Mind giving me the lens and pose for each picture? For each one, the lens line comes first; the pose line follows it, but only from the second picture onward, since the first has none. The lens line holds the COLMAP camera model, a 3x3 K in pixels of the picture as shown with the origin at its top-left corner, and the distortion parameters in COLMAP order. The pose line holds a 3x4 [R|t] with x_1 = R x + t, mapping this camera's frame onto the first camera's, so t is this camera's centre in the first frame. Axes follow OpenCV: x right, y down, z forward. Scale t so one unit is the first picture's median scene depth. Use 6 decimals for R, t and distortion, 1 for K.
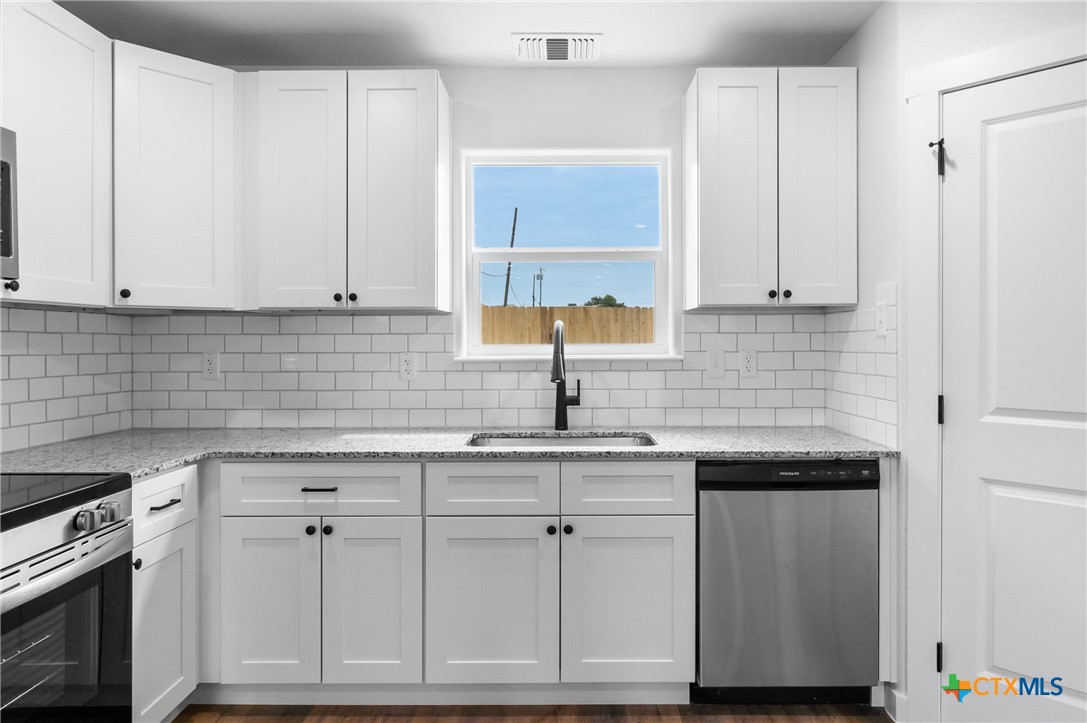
lens RADIAL K [[692.8, 0, 547.0], [0, 692.8, 359.4], [0, 0, 1]] dist [0.004962, 0.001969]
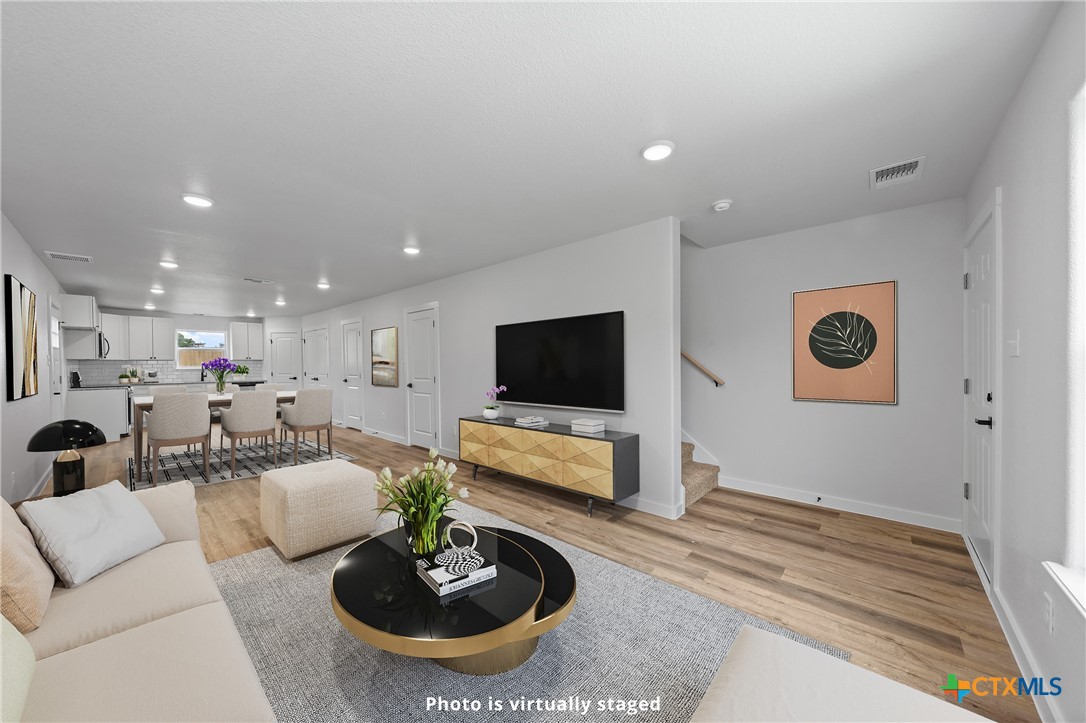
lens RADIAL K [[382.2, 0, 543.0], [0, 382.2, 361.5], [0, 0, 1]] dist [-0.000253, -0.000015]
pose [[0.658136, 0.002467, 0.752895, -0.609518], [0.024485, 0.999396, -0.024678, 0.105160], [-0.752501, 0.034676, 0.657678, -3.829401]]
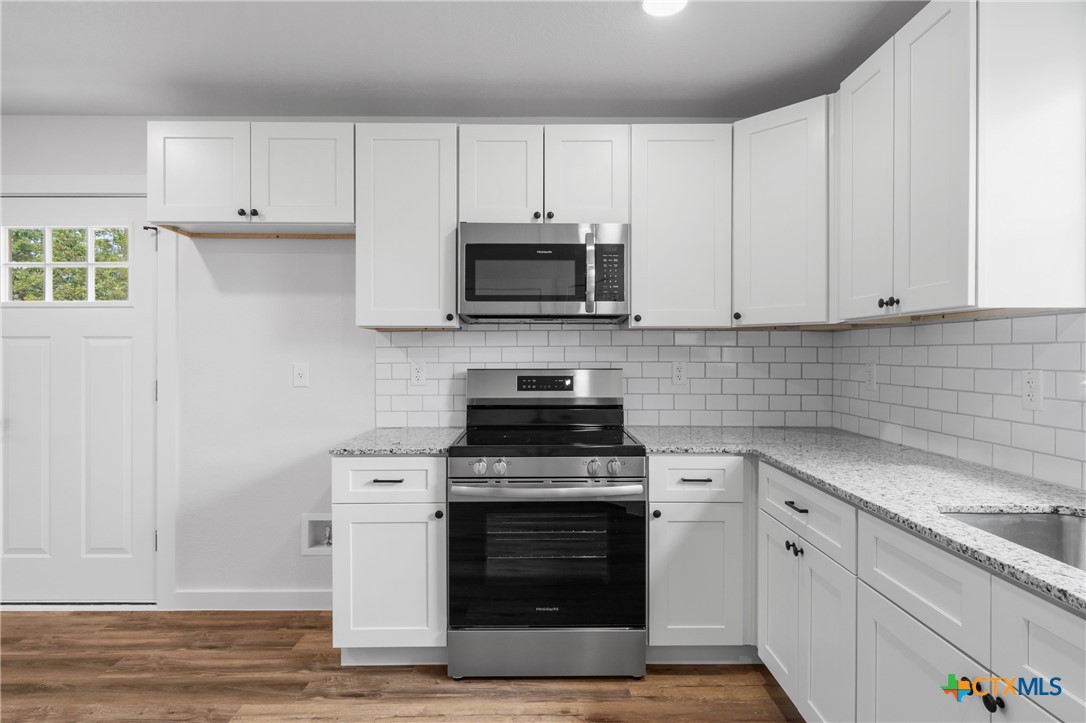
lens RADIAL K [[577.2, 0, 543.0], [0, 577.2, 361.5], [0, 0, 1]] dist [0.000440, 0.000324]
pose [[0.020275, 0.017800, -0.999636, 0.468394], [-0.028836, 0.999436, 0.017212, -0.018328], [0.999379, 0.028477, 0.020777, 0.631279]]
